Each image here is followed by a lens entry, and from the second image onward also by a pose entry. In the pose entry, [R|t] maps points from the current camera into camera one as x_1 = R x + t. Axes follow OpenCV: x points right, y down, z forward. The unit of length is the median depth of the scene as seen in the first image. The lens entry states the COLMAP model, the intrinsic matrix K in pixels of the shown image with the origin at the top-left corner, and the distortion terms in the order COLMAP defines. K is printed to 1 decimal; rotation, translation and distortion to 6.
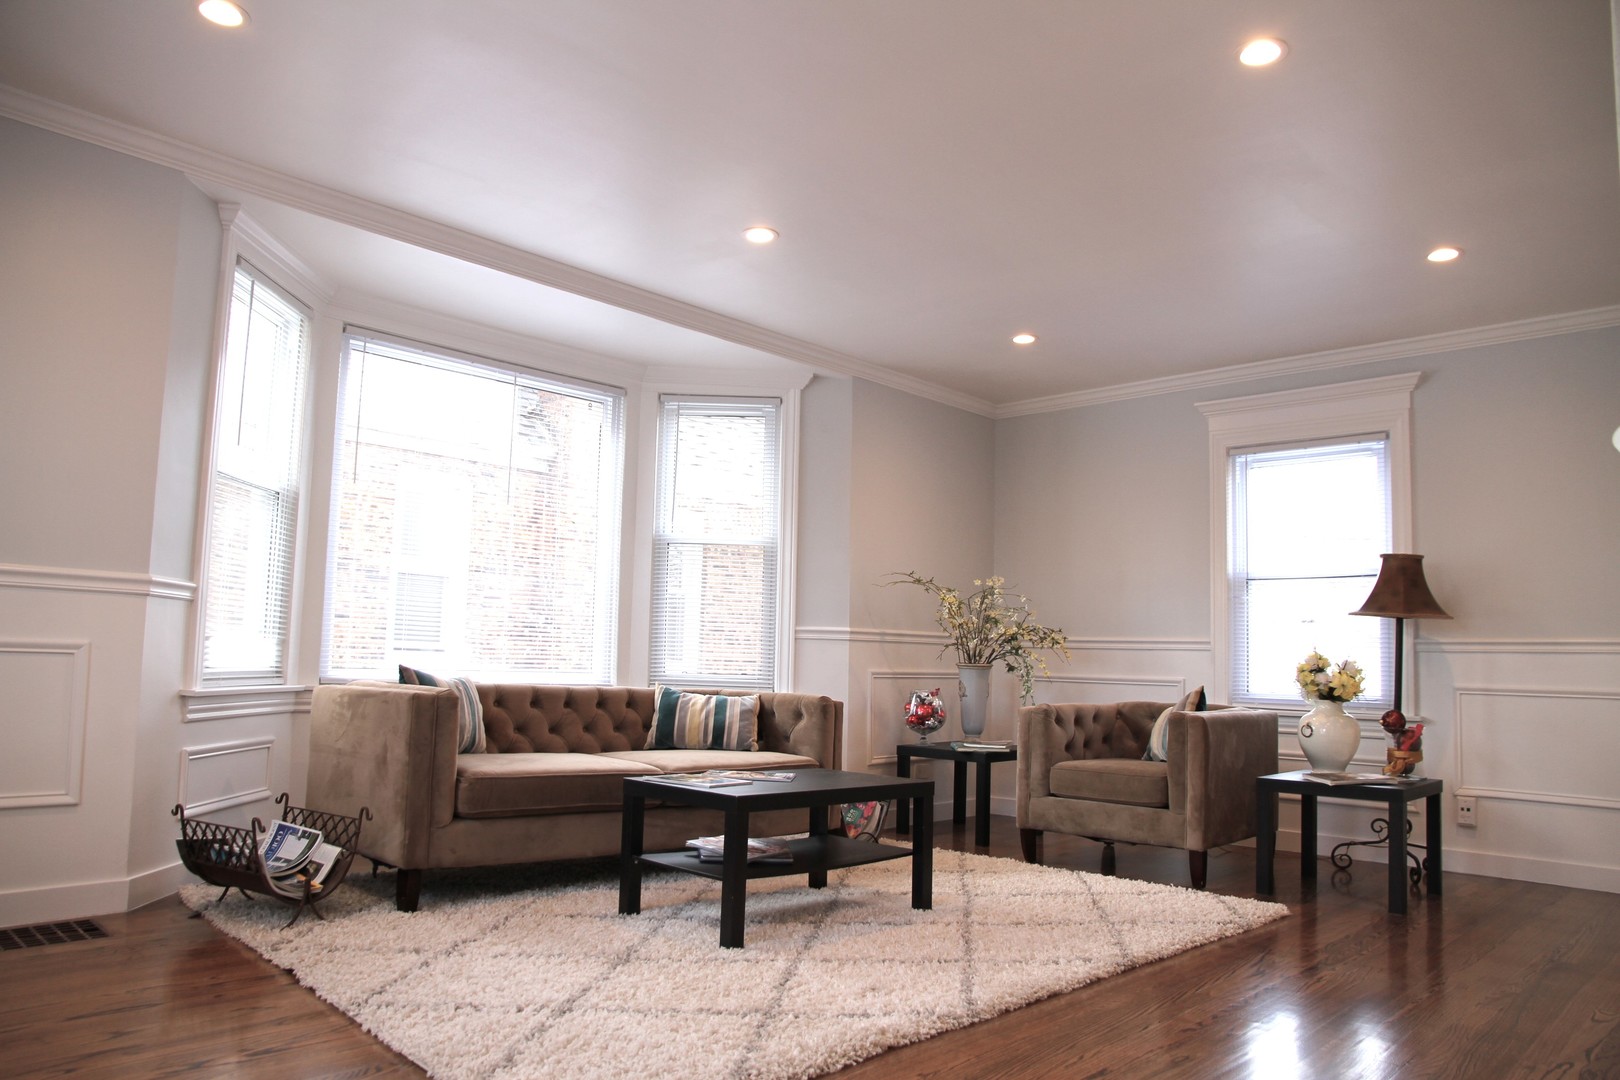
lens RADIAL K [[1112.8, 0, 818.2], [0, 1112.8, 552.6], [0, 0, 1]] dist [-0.114093, 0.068755]
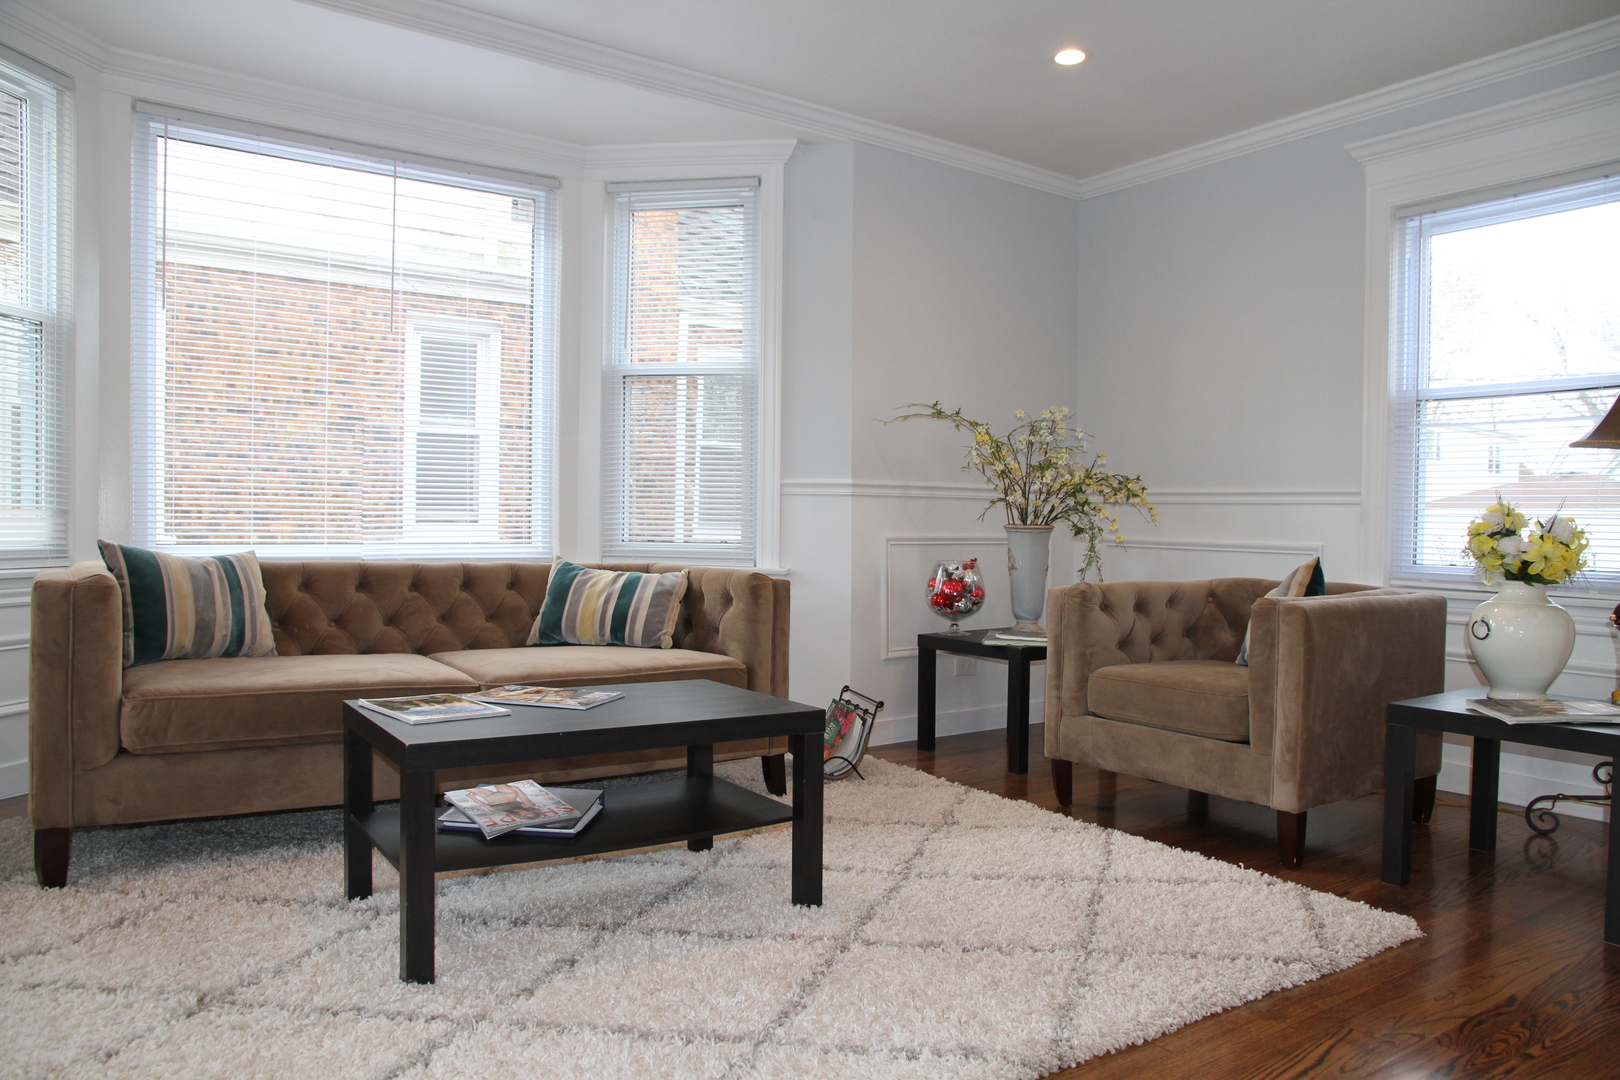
lens RADIAL K [[1112.8, 0, 818.2], [0, 1112.8, 552.6], [0, 0, 1]] dist [-0.114093, 0.068755]
pose [[0.981238, -0.008307, -0.192622, 0.177180], [0.031758, 0.992388, 0.118982, 0.031137], [0.190167, -0.122866, 0.974033, 0.301259]]
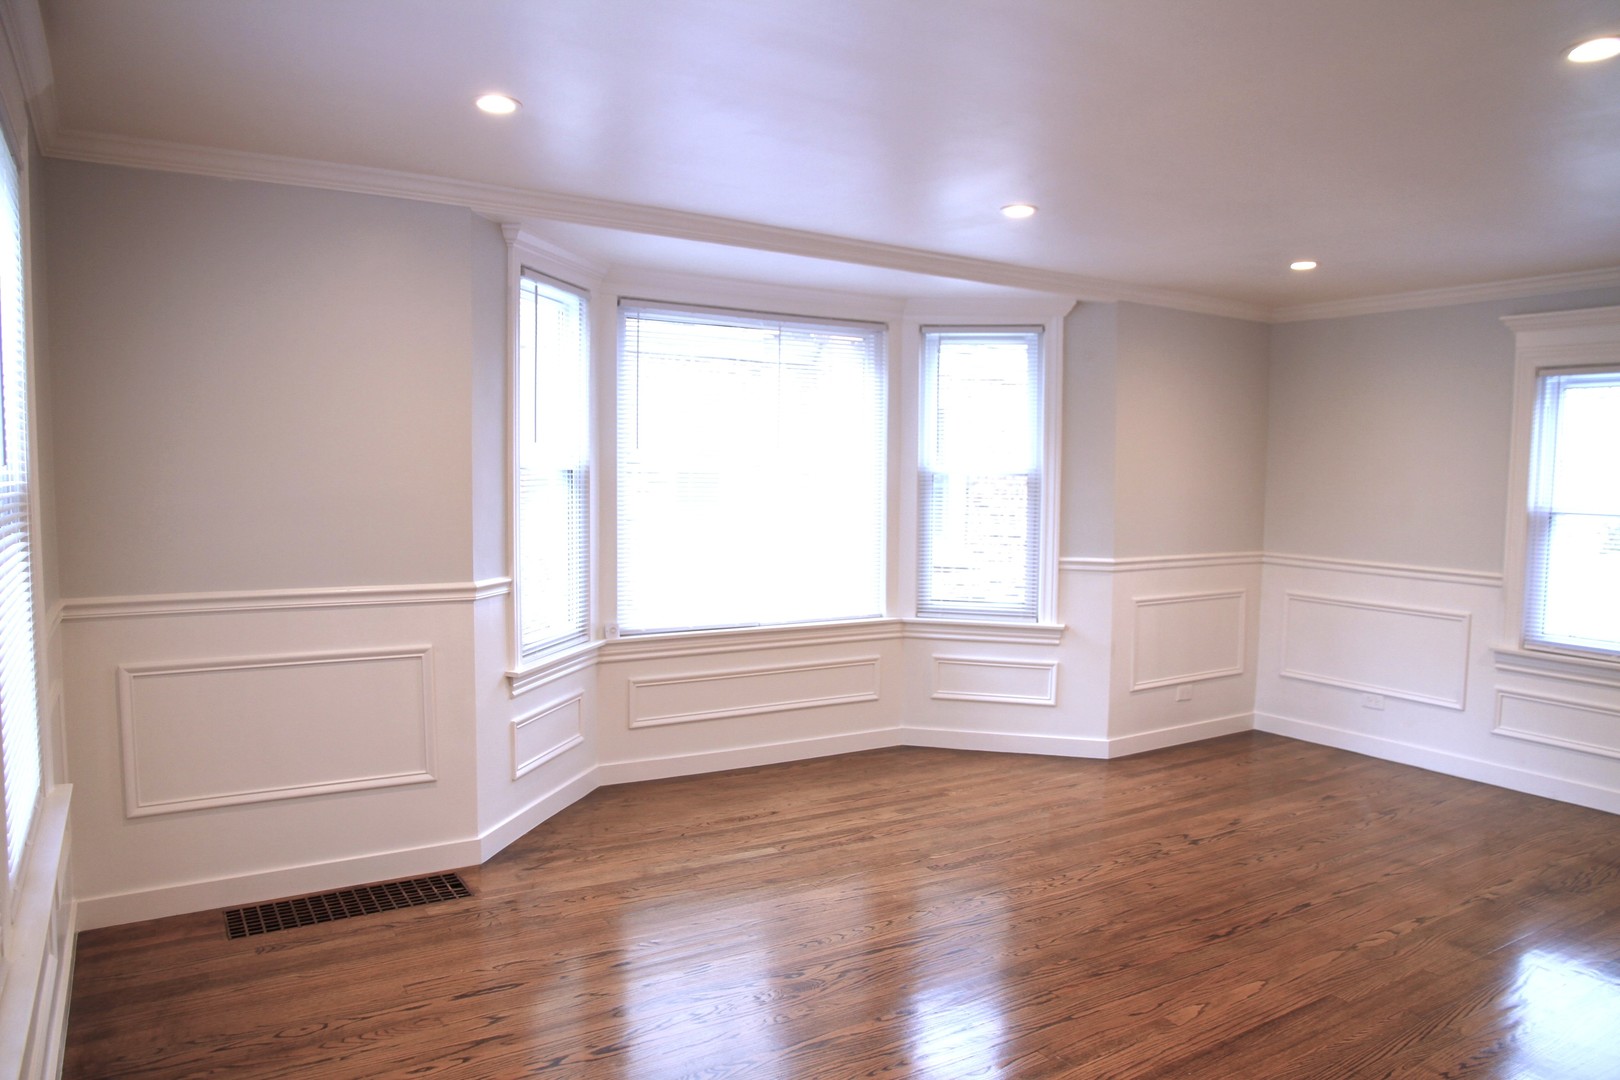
lens RADIAL K [[1112.8, 0, 818.2], [0, 1112.8, 552.6], [0, 0, 1]] dist [-0.114093, 0.068755]
pose [[0.972075, 0.004576, -0.234625, 0.003083], [0.035012, 0.985791, 0.164286, -0.131018], [0.232043, -0.167913, 0.958103, -0.017408]]
